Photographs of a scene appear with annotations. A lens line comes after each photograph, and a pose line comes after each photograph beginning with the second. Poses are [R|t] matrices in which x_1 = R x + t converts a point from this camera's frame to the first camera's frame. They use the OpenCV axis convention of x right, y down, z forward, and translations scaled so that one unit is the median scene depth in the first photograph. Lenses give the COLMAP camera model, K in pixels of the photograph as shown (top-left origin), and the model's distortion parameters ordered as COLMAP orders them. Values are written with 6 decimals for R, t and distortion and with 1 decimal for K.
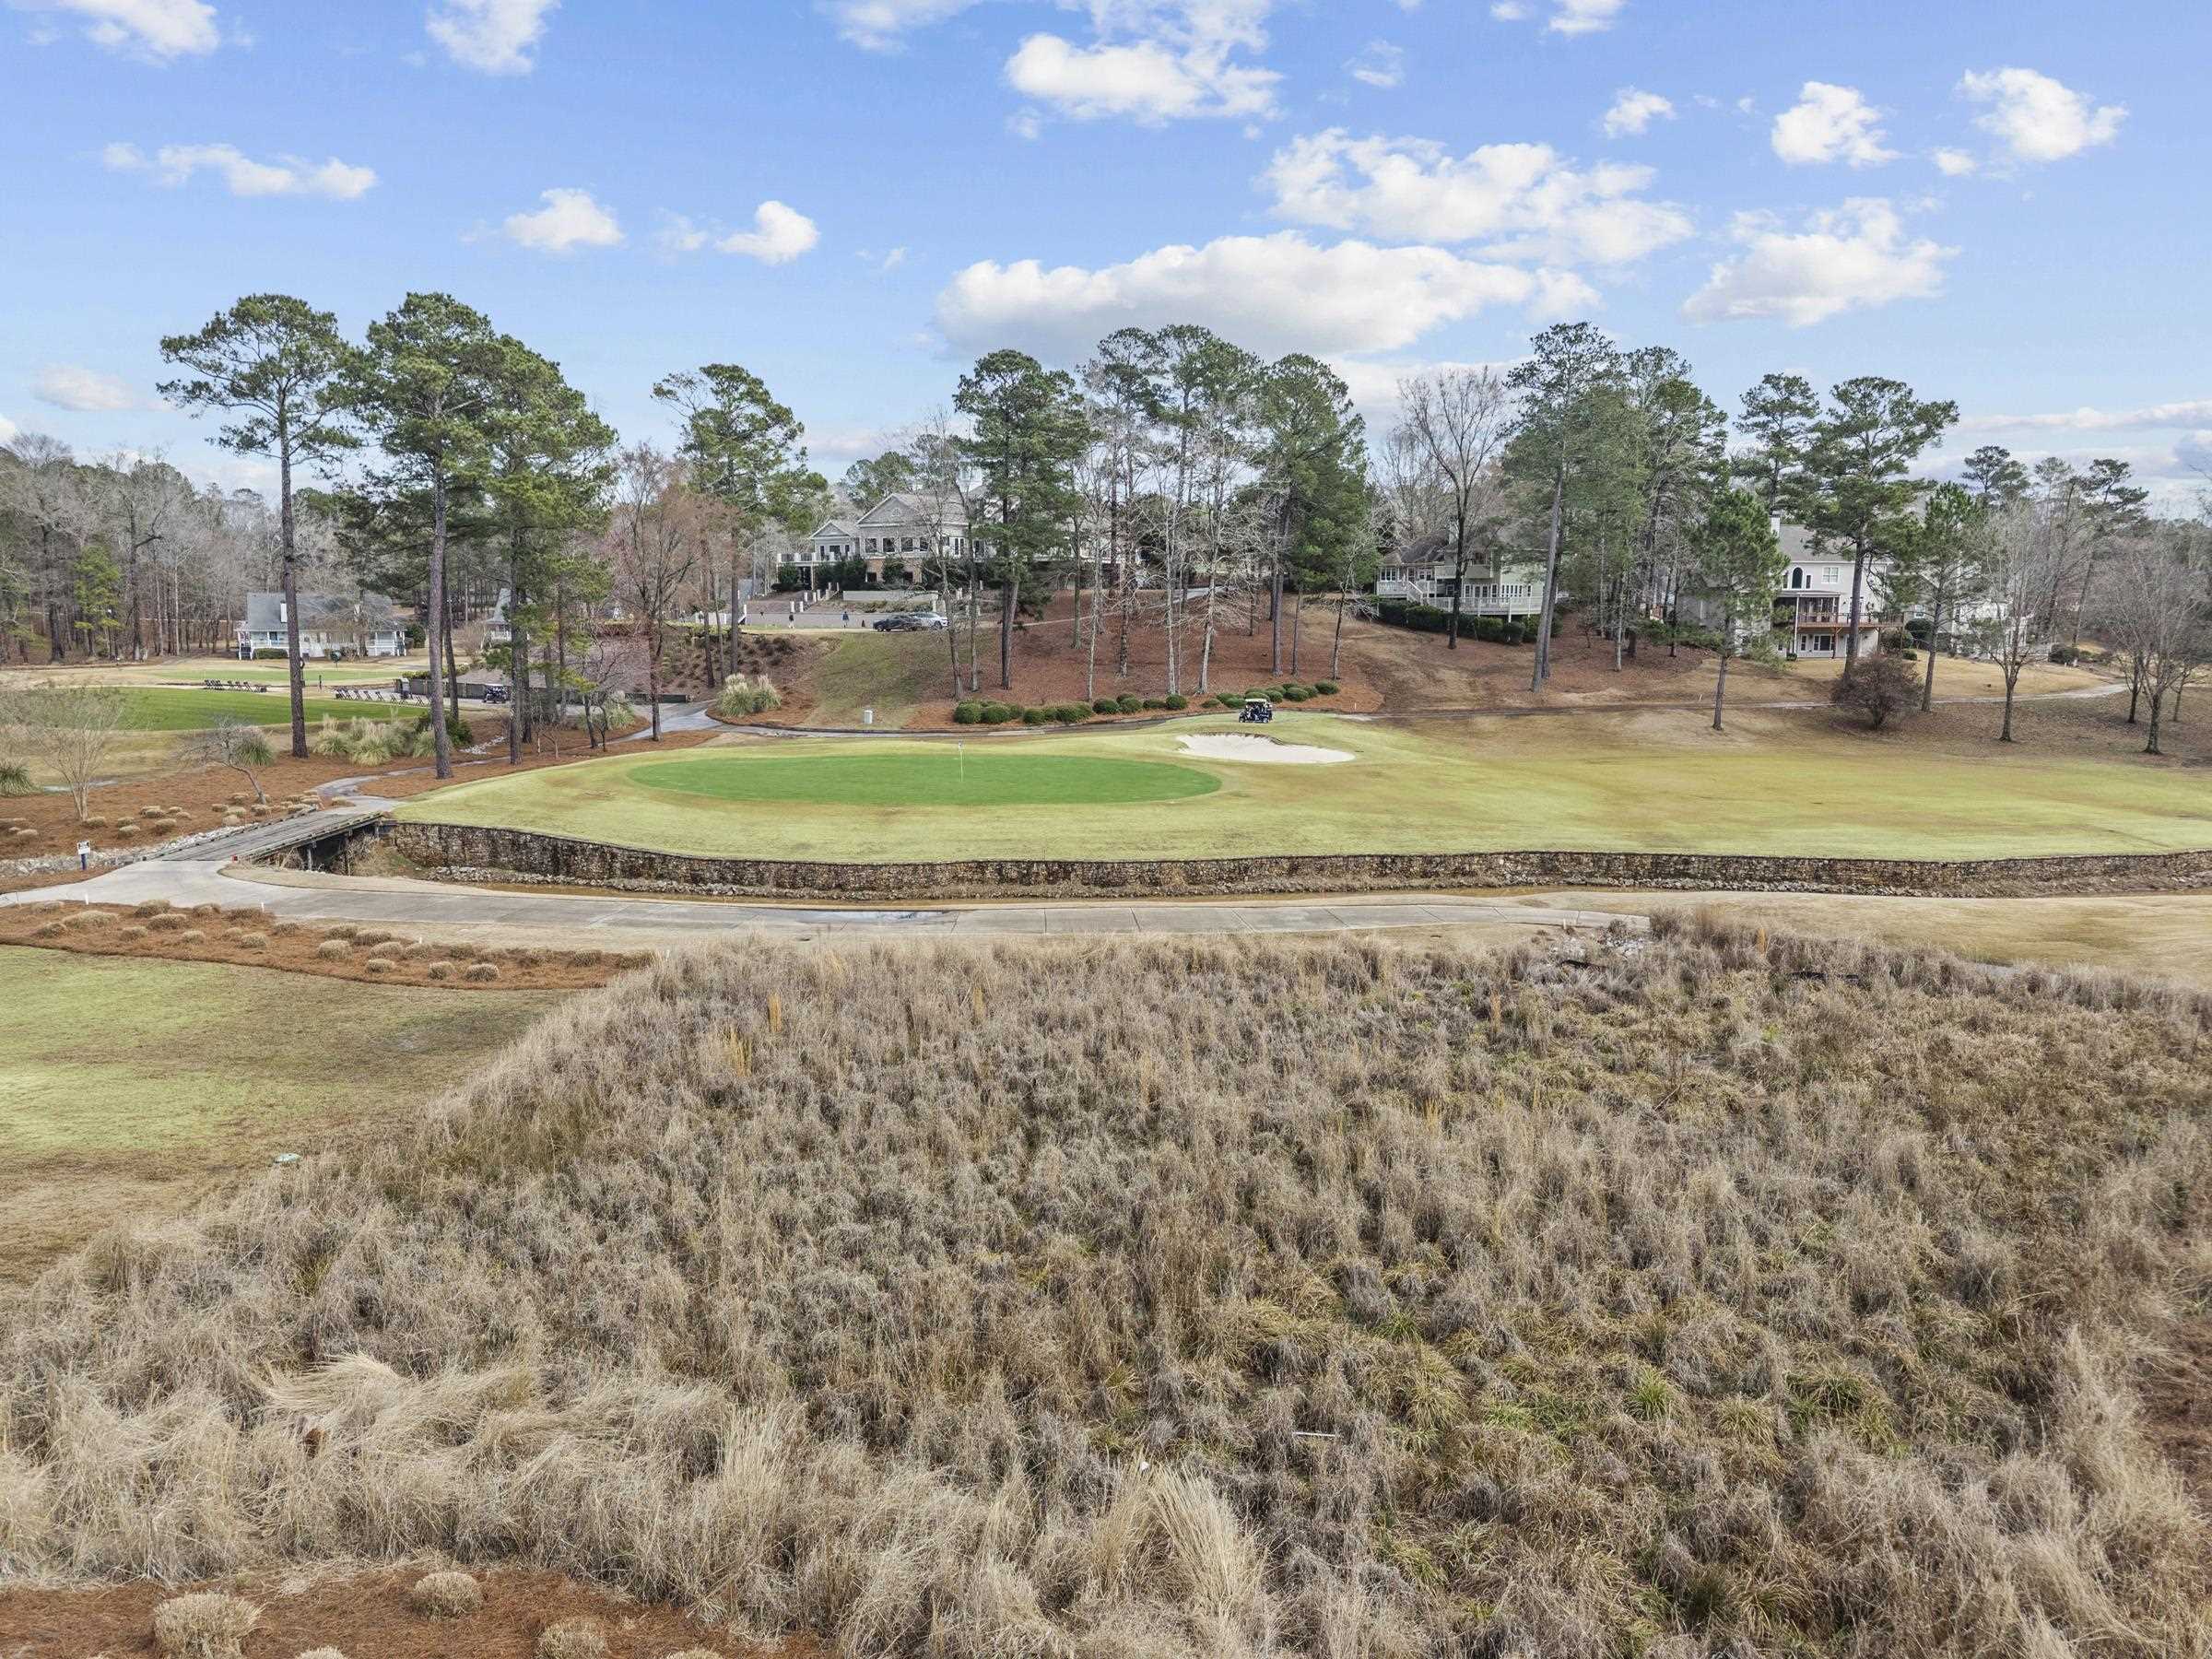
lens RADIAL K [[1462.1, 0, 1106.0], [0, 1462.1, 829.5], [0, 0, 1]] dist [0.067713, -0.052994]
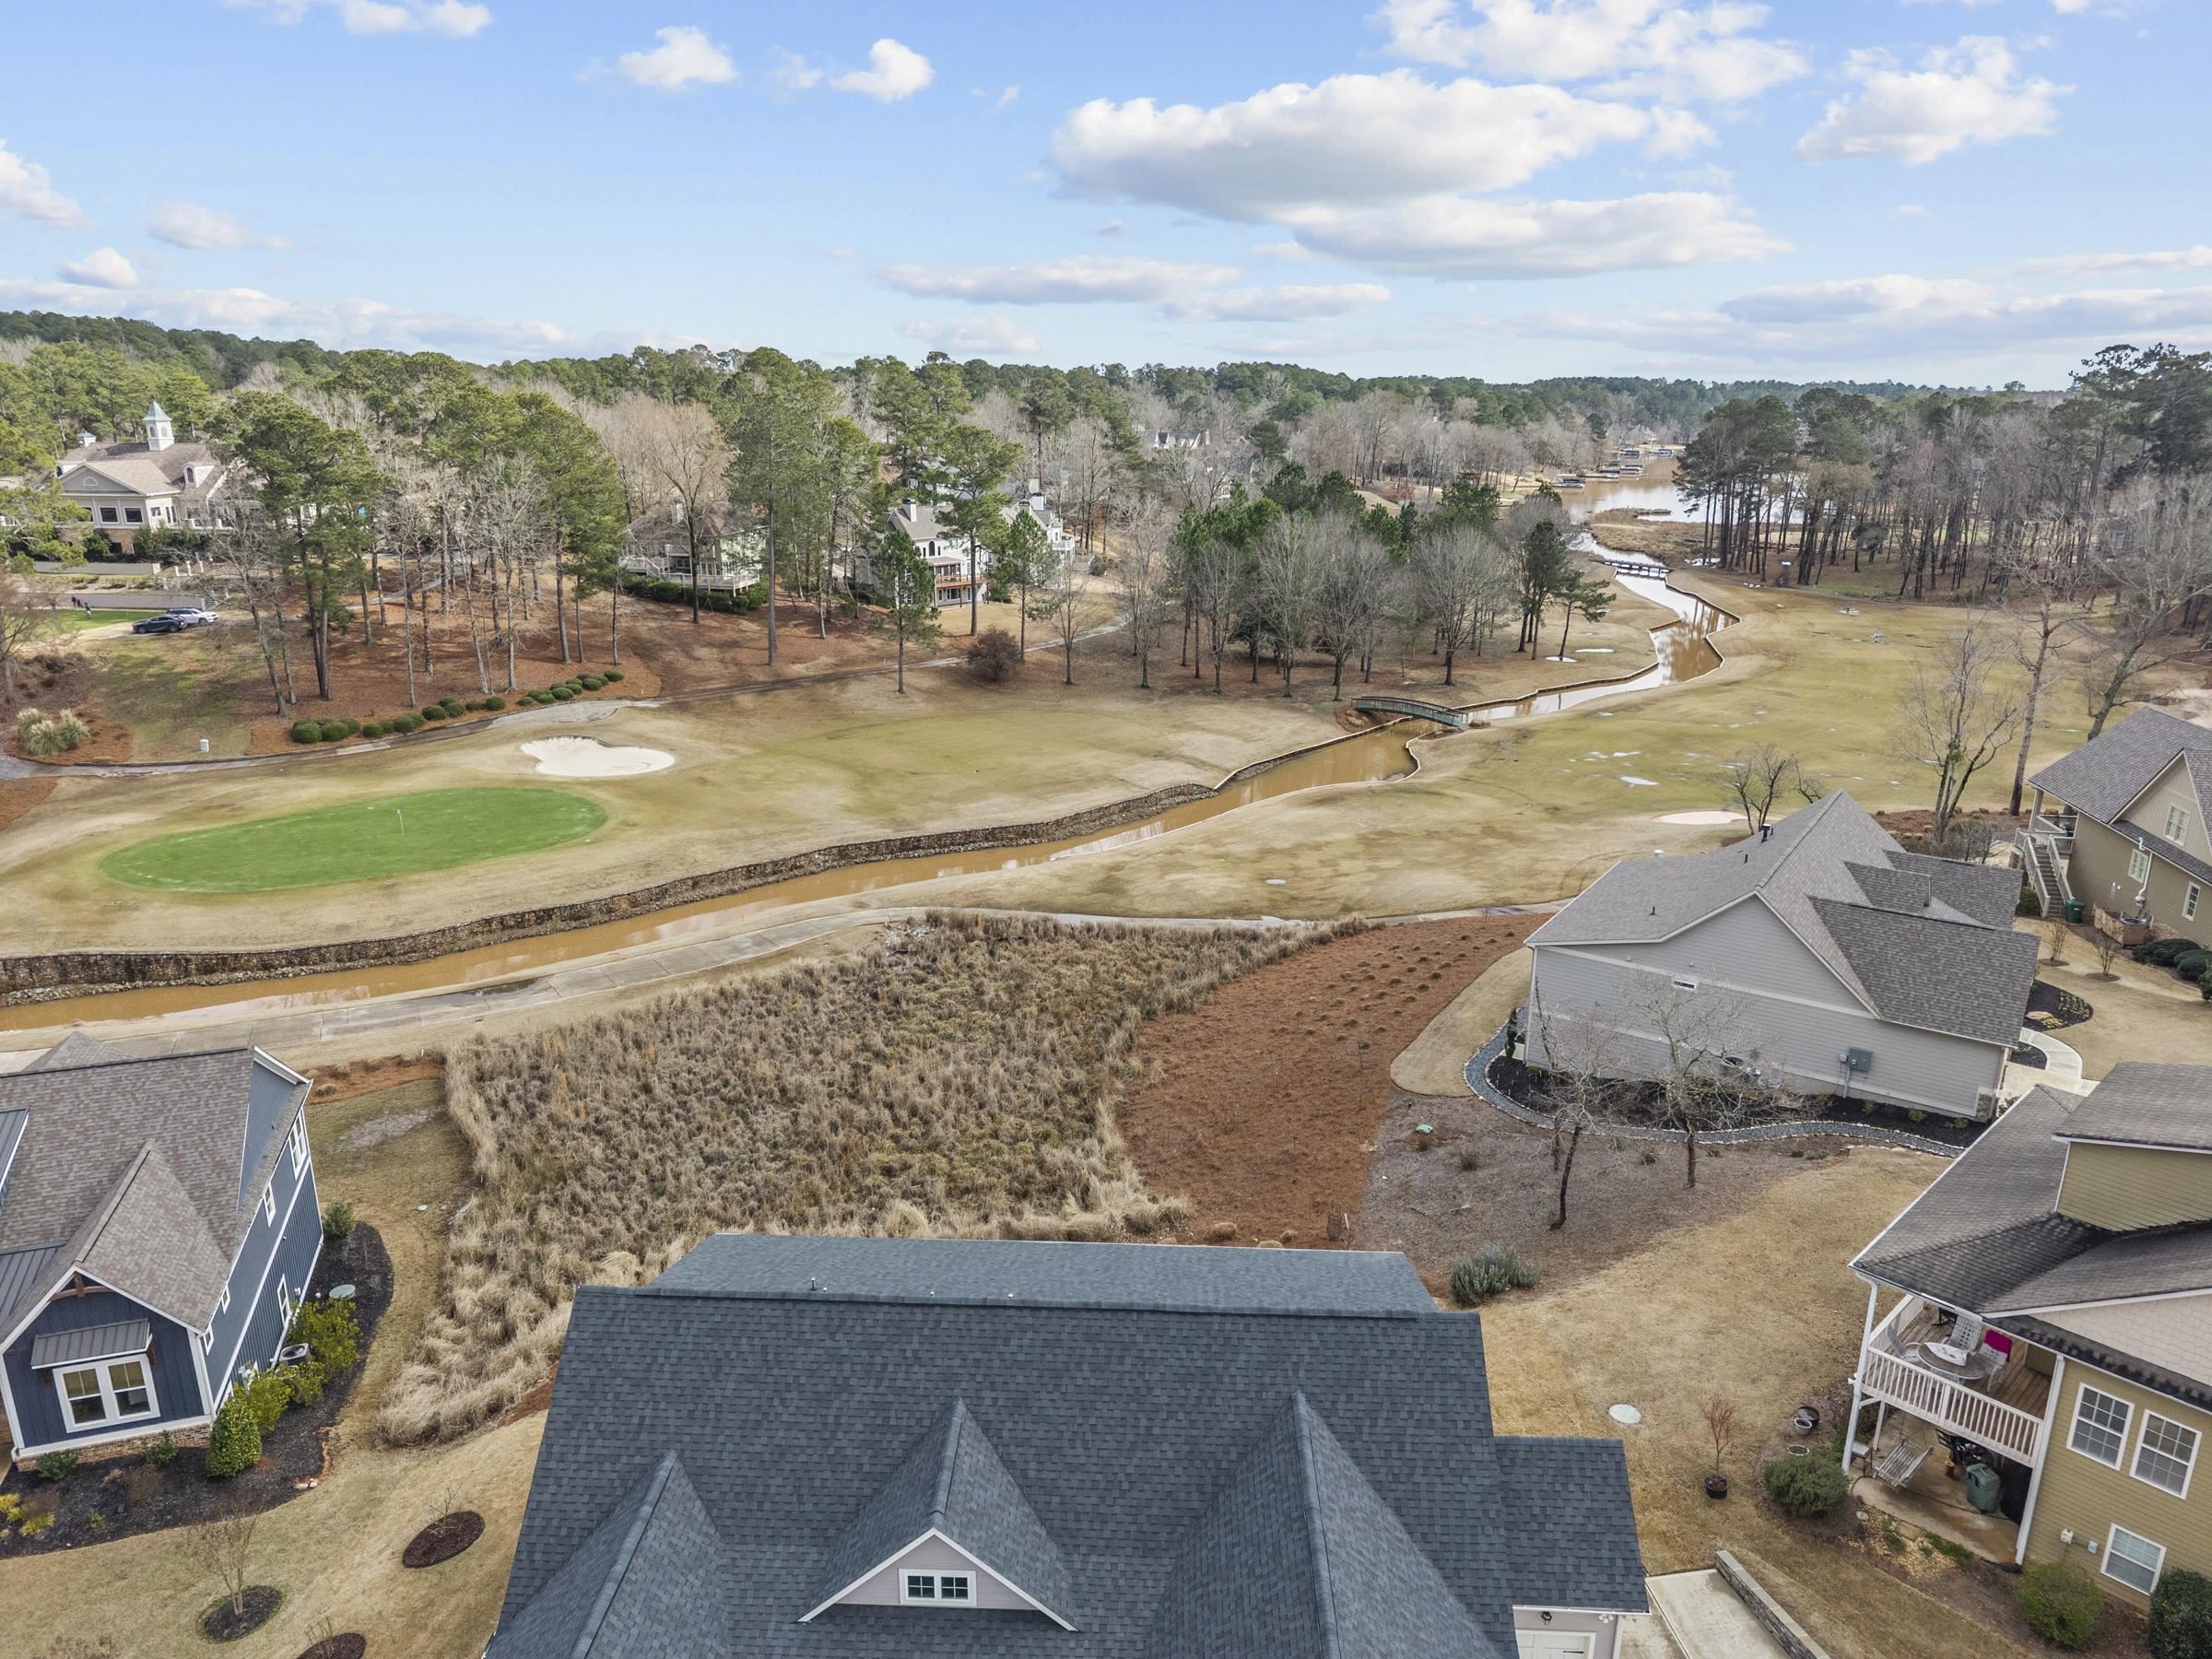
lens RADIAL K [[1476.1, 0, 1106.0], [0, 1476.1, 829.5], [0, 0, 1]] dist [0.013680, -0.007105]
pose [[0.841338, -0.149234, 0.519499, -0.494519], [0.074085, 0.983897, 0.162657, -0.401157], [-0.535408, -0.098362, 0.838847, -0.875433]]
